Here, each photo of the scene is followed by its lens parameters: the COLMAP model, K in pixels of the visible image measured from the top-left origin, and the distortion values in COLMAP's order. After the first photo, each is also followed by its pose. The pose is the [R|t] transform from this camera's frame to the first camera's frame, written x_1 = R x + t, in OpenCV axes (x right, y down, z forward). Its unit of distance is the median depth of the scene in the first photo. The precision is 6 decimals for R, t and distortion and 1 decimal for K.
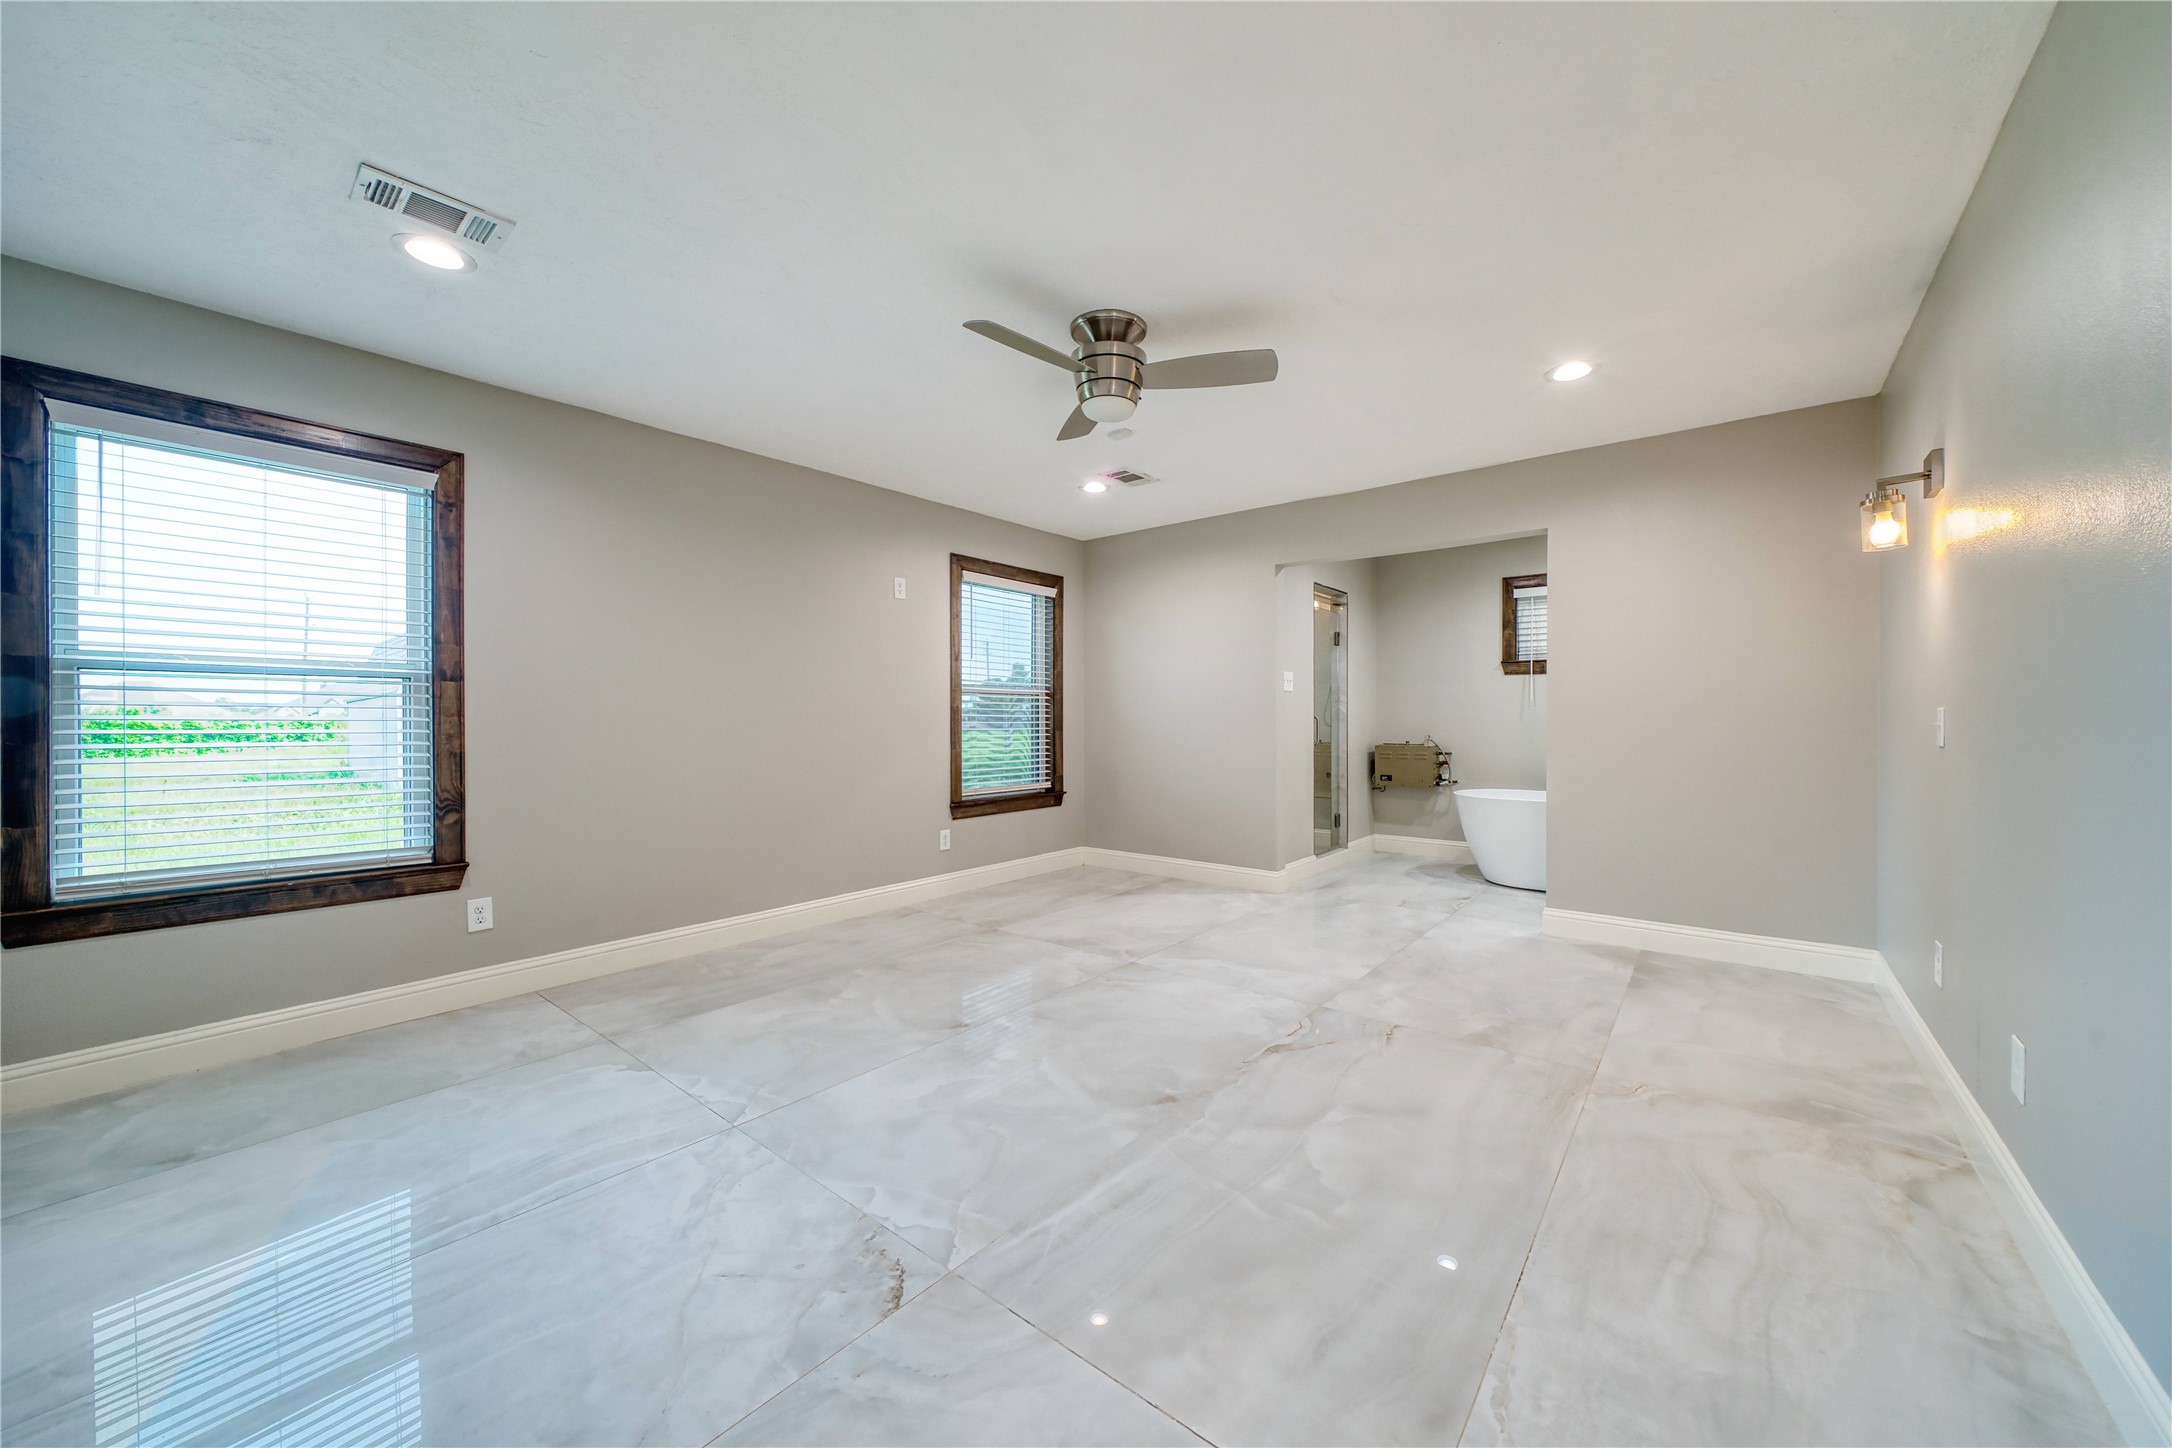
lens RADIAL K [[769.1, 0, 1084.9], [0, 769.1, 708.1], [0, 0, 1]] dist [-0.009507, 0.001443]
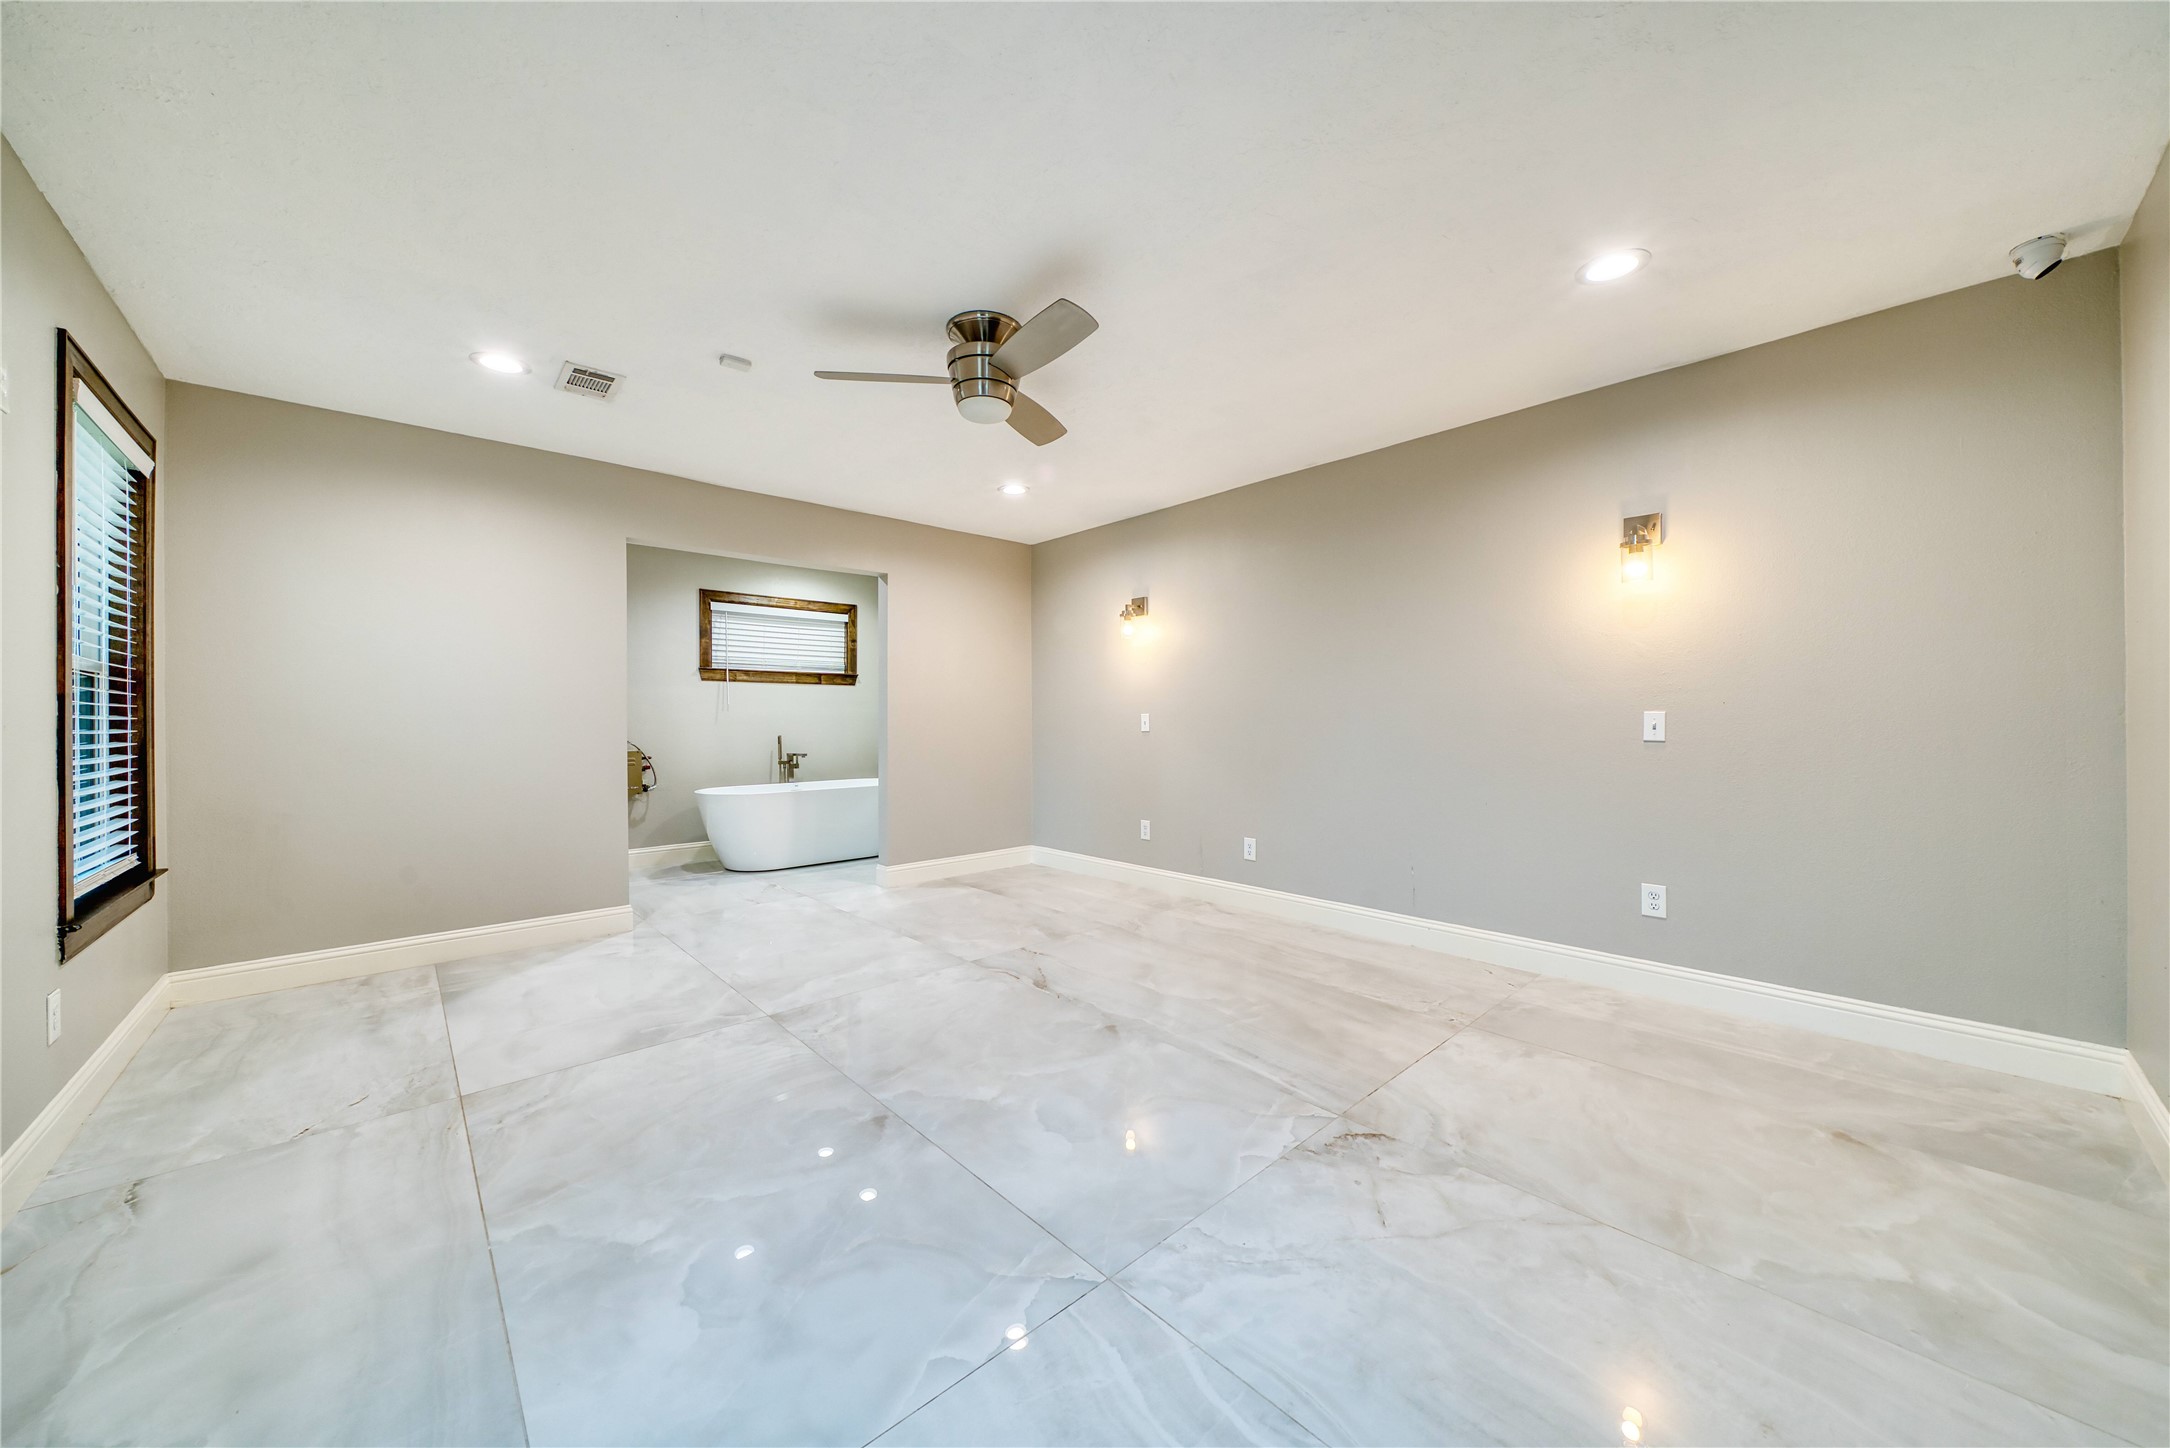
lens RADIAL K [[768.4, 0, 1066.8], [0, 768.4, 736.3], [0, 0, 1]] dist [-0.009507, 0.001443]
pose [[0.156231, -0.022724, 0.987459, -0.822698], [-0.007290, 0.999682, 0.024159, 0.008202], [-0.987694, -0.010973, 0.156016, 0.653748]]
